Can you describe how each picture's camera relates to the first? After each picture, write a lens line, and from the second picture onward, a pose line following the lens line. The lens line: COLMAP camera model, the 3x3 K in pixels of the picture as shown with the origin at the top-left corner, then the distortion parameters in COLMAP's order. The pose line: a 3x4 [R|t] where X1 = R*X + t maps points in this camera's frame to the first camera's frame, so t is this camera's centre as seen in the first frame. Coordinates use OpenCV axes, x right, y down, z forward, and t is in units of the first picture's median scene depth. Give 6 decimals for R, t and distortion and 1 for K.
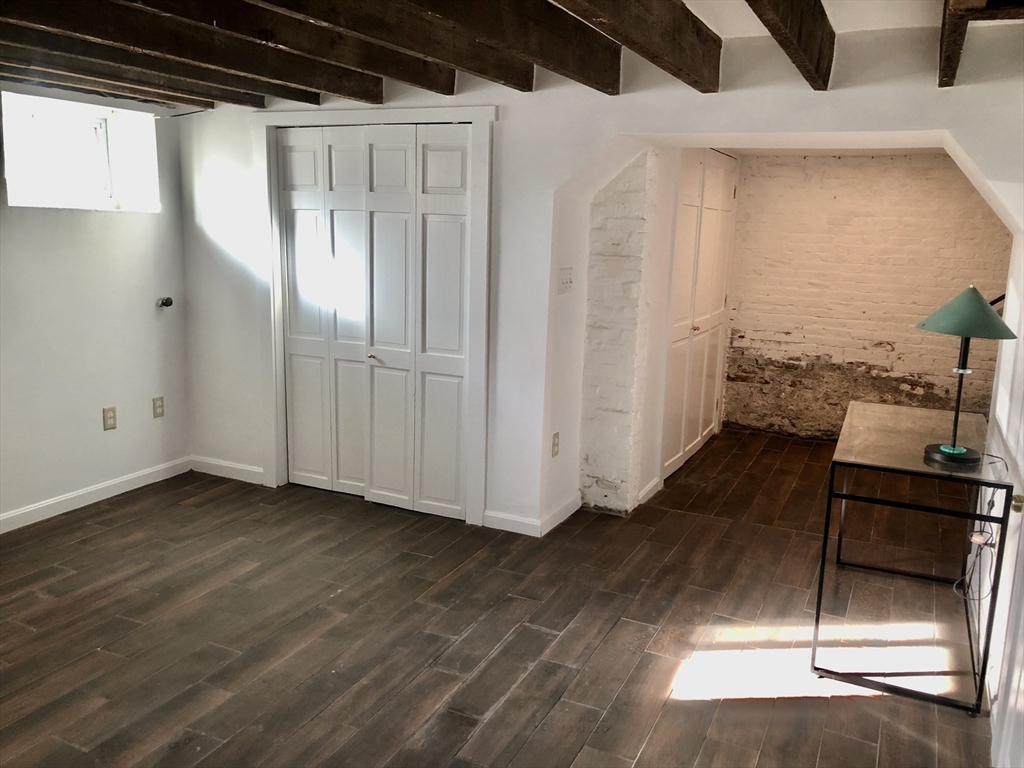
lens RADIAL K [[847.2, 0, 508.8], [0, 847.2, 380.2], [0, 0, 1]] dist [0.041484, -0.025169]
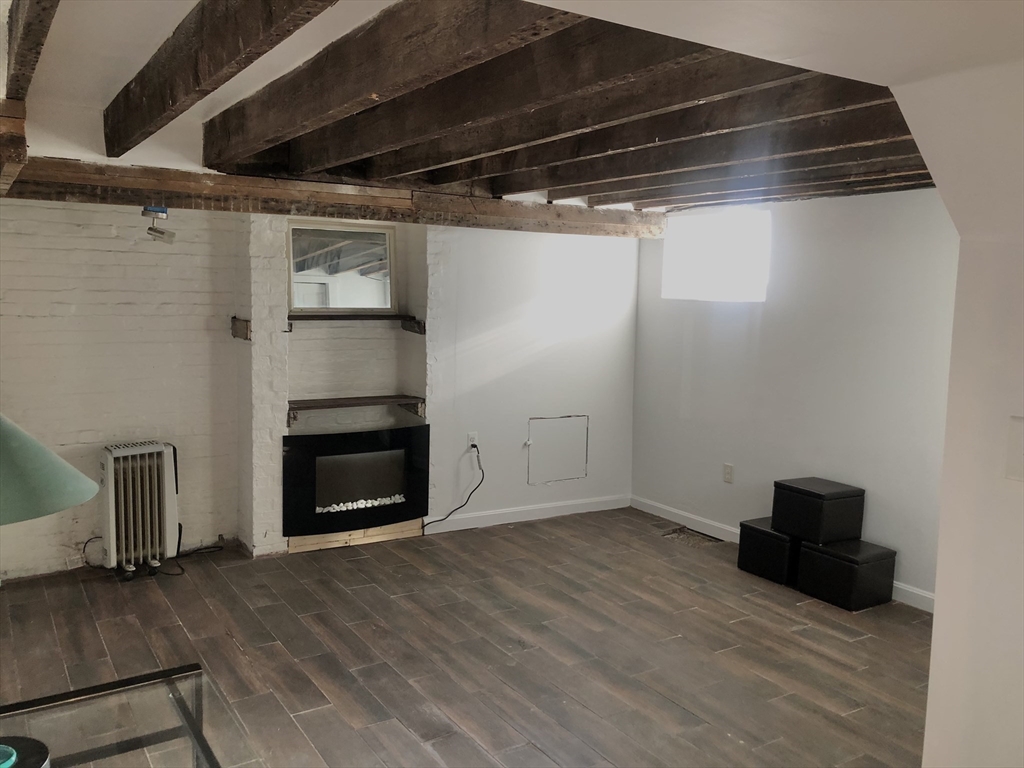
lens RADIAL K [[847.2, 0, 507.8], [0, 847.2, 388.4], [0, 0, 1]] dist [0.041484, -0.025169]
pose [[-0.524870, 0.061987, -0.848922, 0.632115], [-0.199347, 0.960655, 0.193398, -0.208468], [0.827510, 0.270739, -0.491862, 1.173252]]
